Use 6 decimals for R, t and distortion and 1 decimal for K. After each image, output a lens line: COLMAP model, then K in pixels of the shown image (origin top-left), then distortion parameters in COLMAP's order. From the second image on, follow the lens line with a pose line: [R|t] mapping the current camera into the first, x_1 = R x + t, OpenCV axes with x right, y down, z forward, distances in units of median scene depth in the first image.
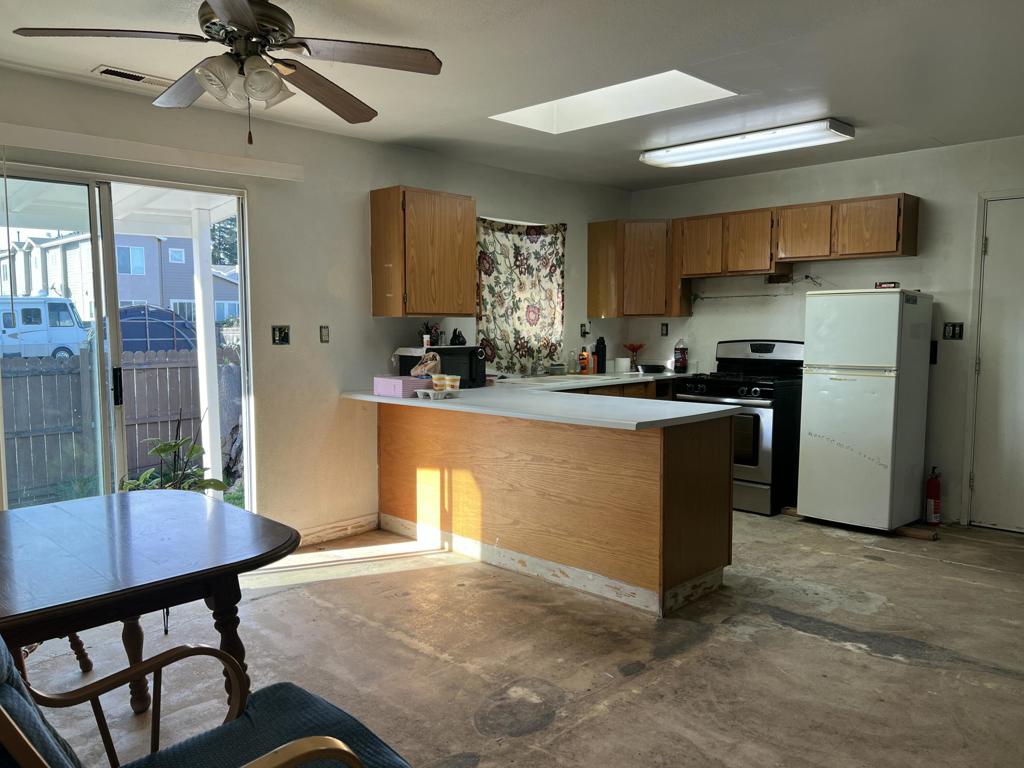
lens RADIAL K [[774.9, 0, 512.0], [0, 774.9, 384.0], [0, 0, 1]] dist [0.074585, -0.084771]
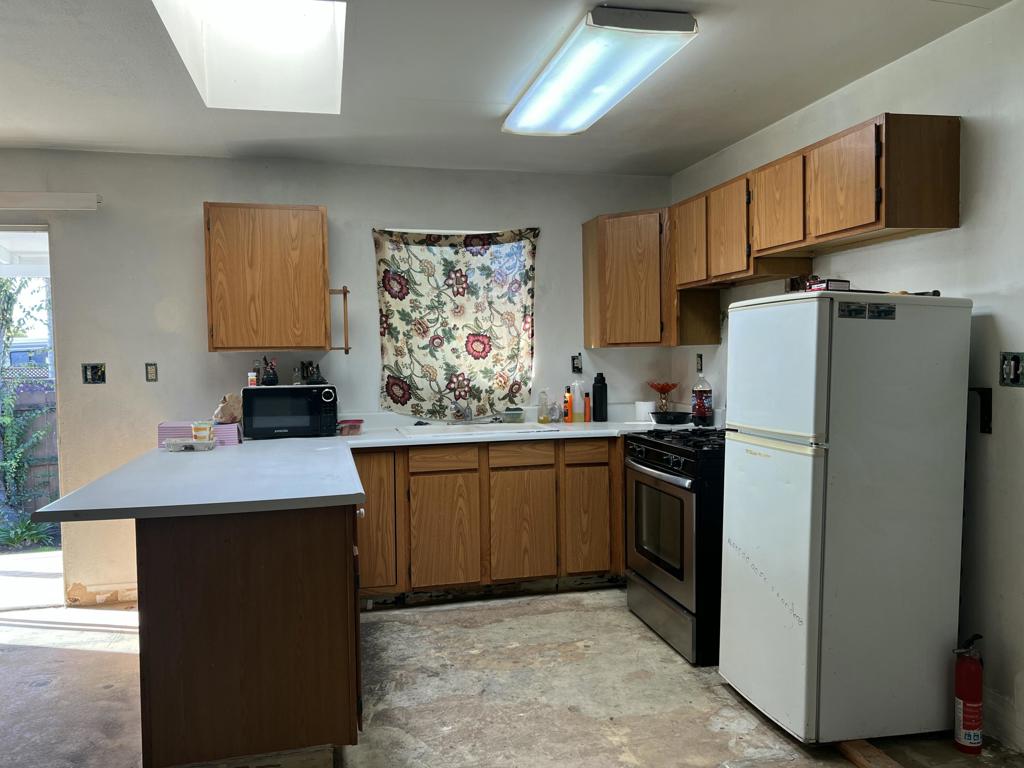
lens RADIAL K [[774.9, 0, 512.0], [0, 774.9, 384.0], [0, 0, 1]] dist [0.074585, -0.084771]
pose [[0.847173, 0.012324, -0.531174, 0.495567], [-0.030641, 0.999200, -0.025686, -0.031659], [0.530433, 0.038036, 0.846873, 0.360249]]
